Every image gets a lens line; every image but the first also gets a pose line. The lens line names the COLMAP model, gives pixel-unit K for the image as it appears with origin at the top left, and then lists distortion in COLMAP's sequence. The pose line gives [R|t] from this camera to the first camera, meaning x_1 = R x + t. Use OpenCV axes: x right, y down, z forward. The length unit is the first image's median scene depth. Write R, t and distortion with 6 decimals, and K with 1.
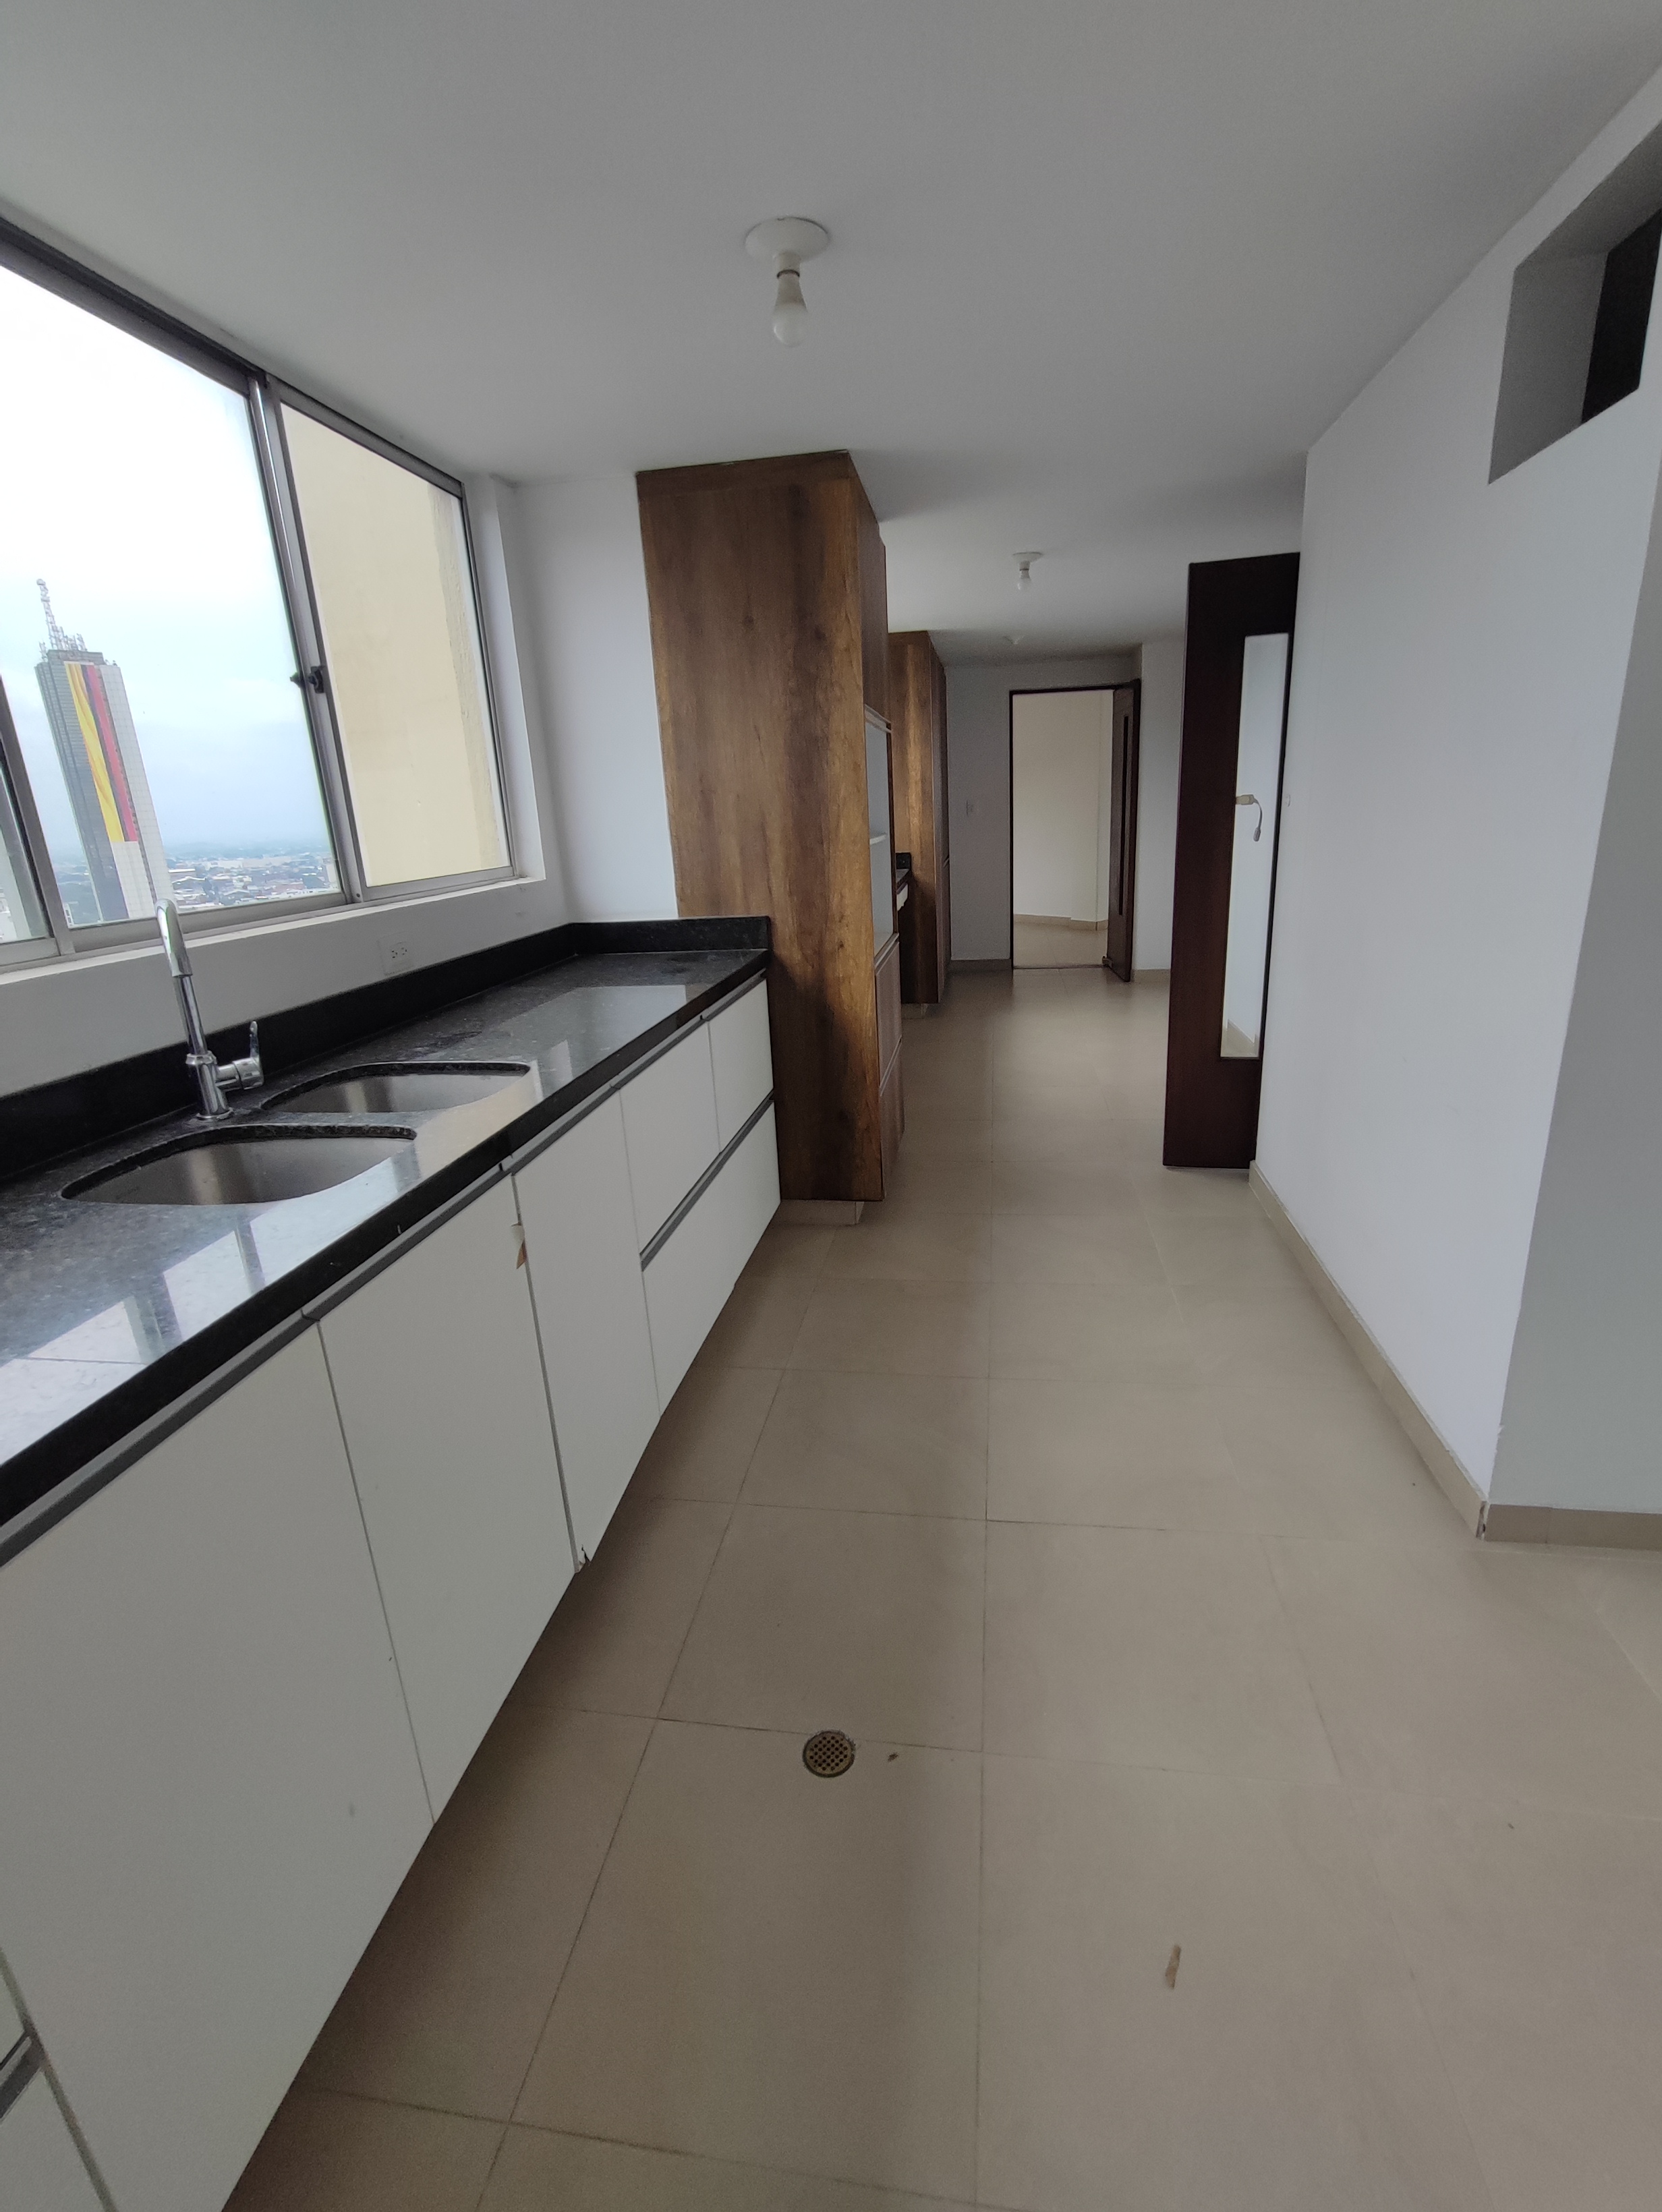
lens RADIAL K [[999.1, 0, 831.2], [0, 999.1, 1100.2], [0, 0, 1]] dist [-0.008248, 0.002039]
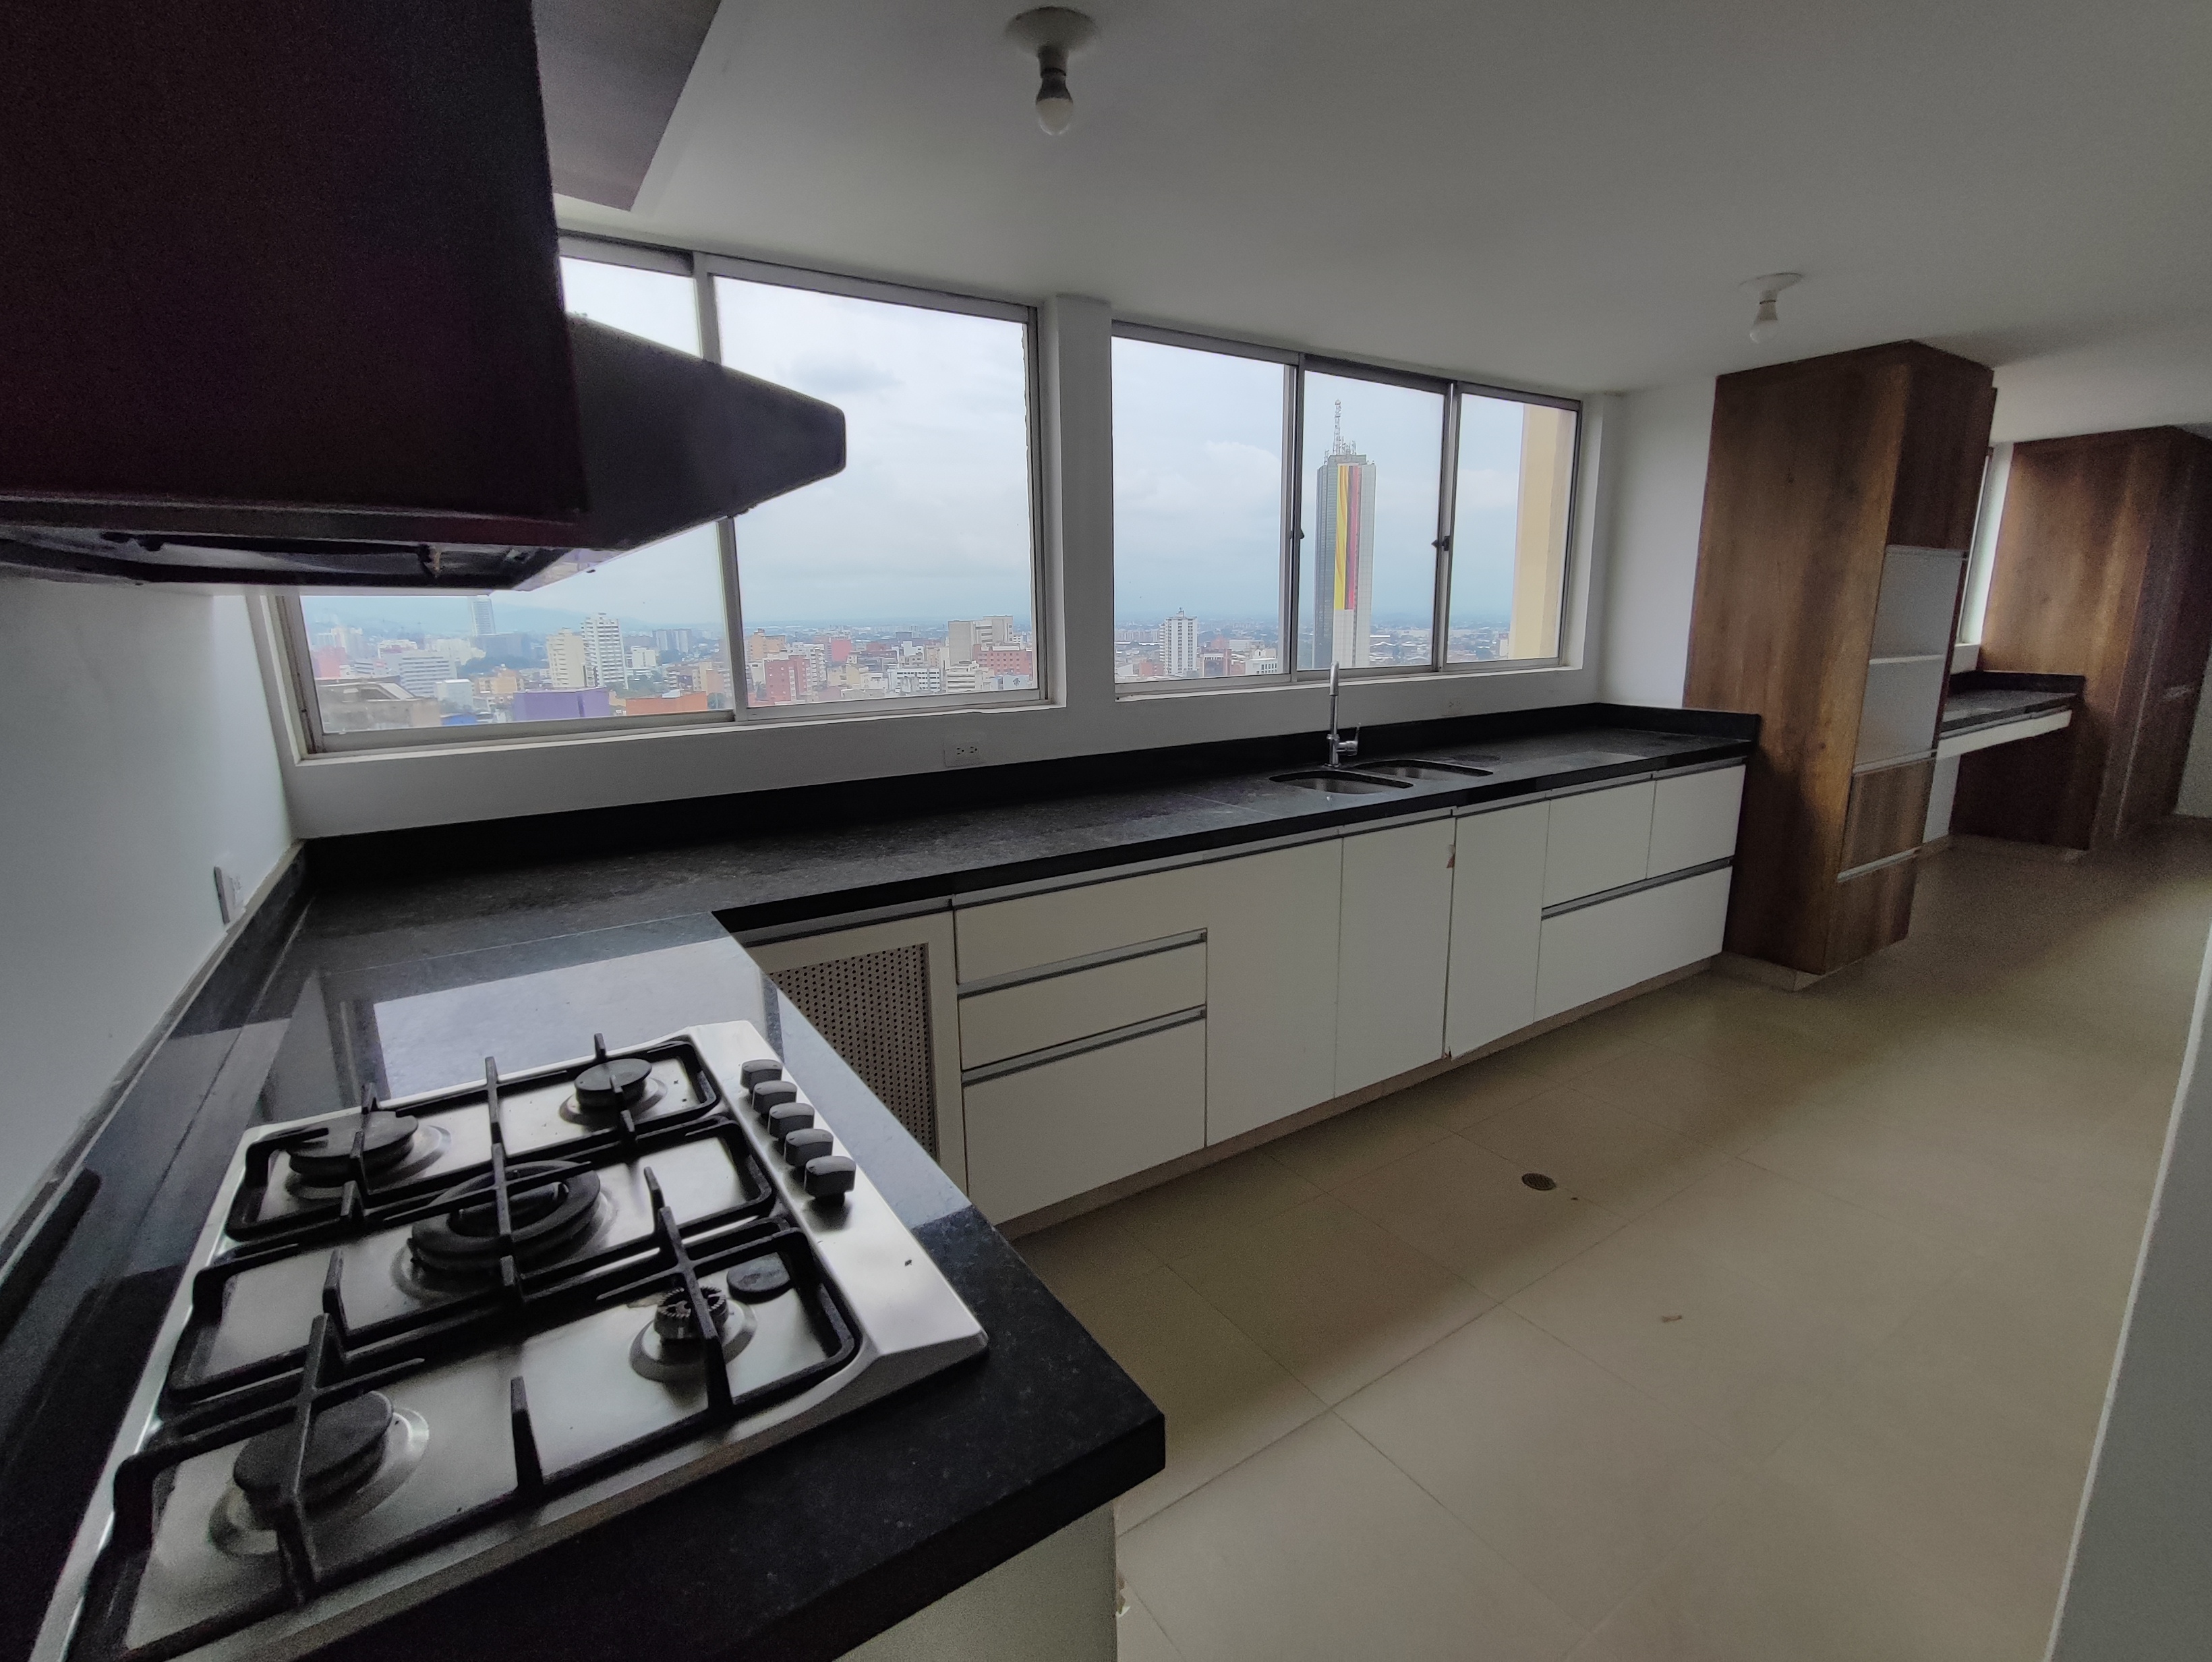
lens RADIAL K [[999.1, 0, 1110.3], [0, 999.1, 831.8], [0, 0, 1]] dist [-0.008248, 0.002039]
pose [[0.675662, 0.199816, -0.709616, 0.309975], [-0.231395, 0.971404, 0.053208, 0.078810], [0.699955, 0.128251, 0.702577, -0.415361]]
